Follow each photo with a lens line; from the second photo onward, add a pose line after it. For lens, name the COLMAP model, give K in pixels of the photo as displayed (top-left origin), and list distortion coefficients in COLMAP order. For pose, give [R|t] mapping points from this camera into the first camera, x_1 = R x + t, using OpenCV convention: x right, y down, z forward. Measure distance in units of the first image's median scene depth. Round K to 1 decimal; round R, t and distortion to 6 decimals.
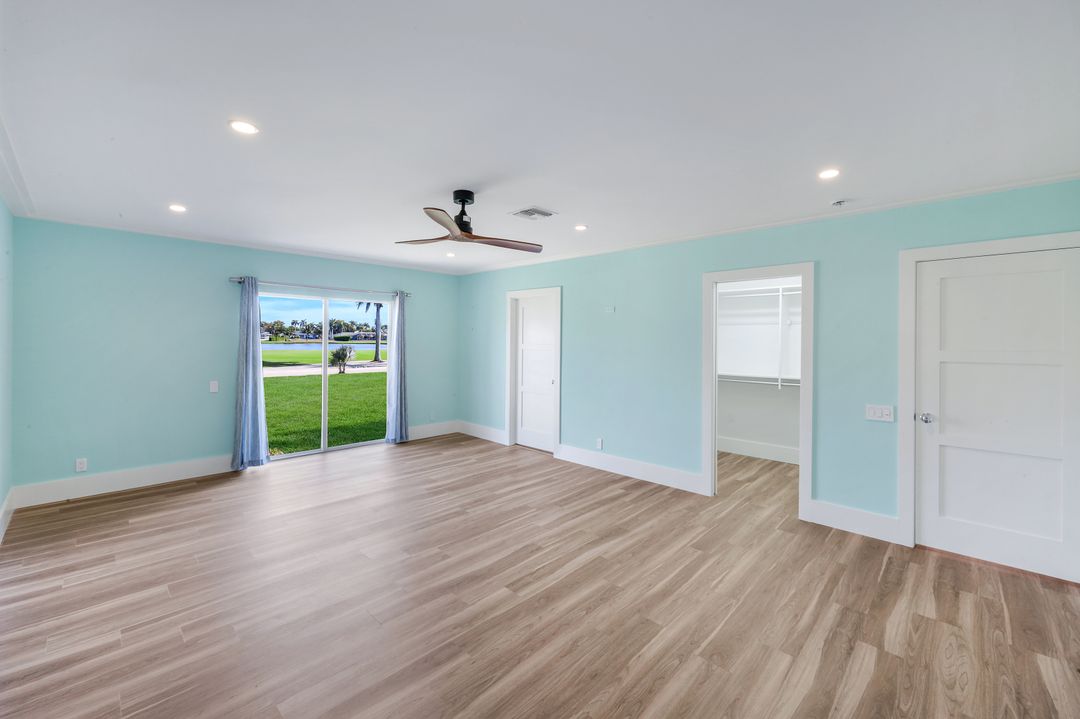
lens RADIAL K [[446.2, 0, 539.4], [0, 446.2, 345.6], [0, 0, 1]] dist [-0.000160, 0.001539]
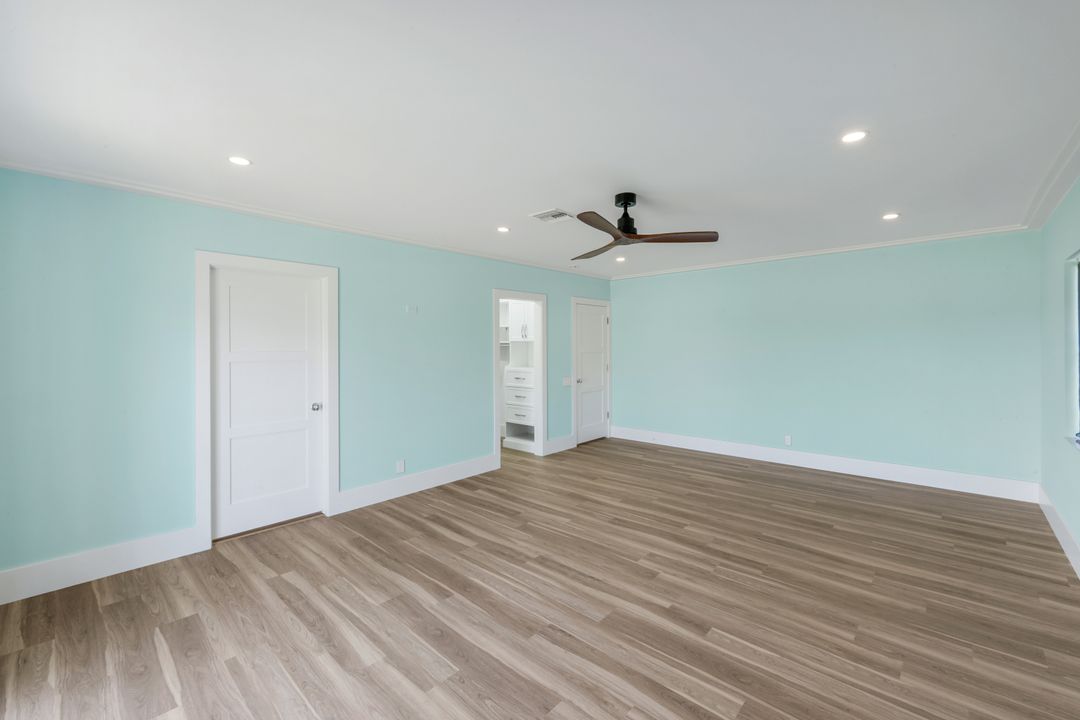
lens RADIAL K [[446.2, 0, 547.5], [0, 446.2, 357.4], [0, 0, 1]] dist [-0.000160, 0.001539]
pose [[-0.036954, -0.038370, 0.998580, -1.082534], [0.017678, 0.999081, 0.039044, -0.021894], [-0.999161, 0.019096, -0.036242, 1.138158]]
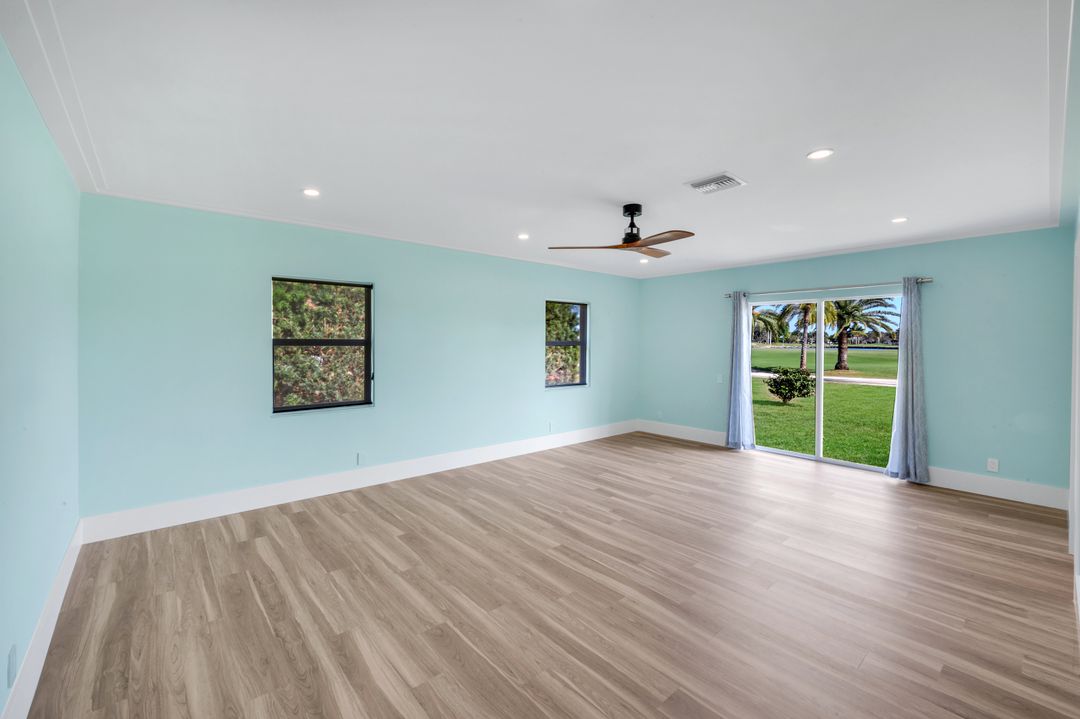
lens RADIAL K [[446.2, 0, 538.0], [0, 446.2, 349.5], [0, 0, 1]] dist [-0.000160, 0.001539]
pose [[-0.093282, 0.011749, -0.995570, 0.890452], [-0.017142, 0.999763, 0.013404, -0.003206], [0.995492, 0.018316, -0.093058, 0.820374]]
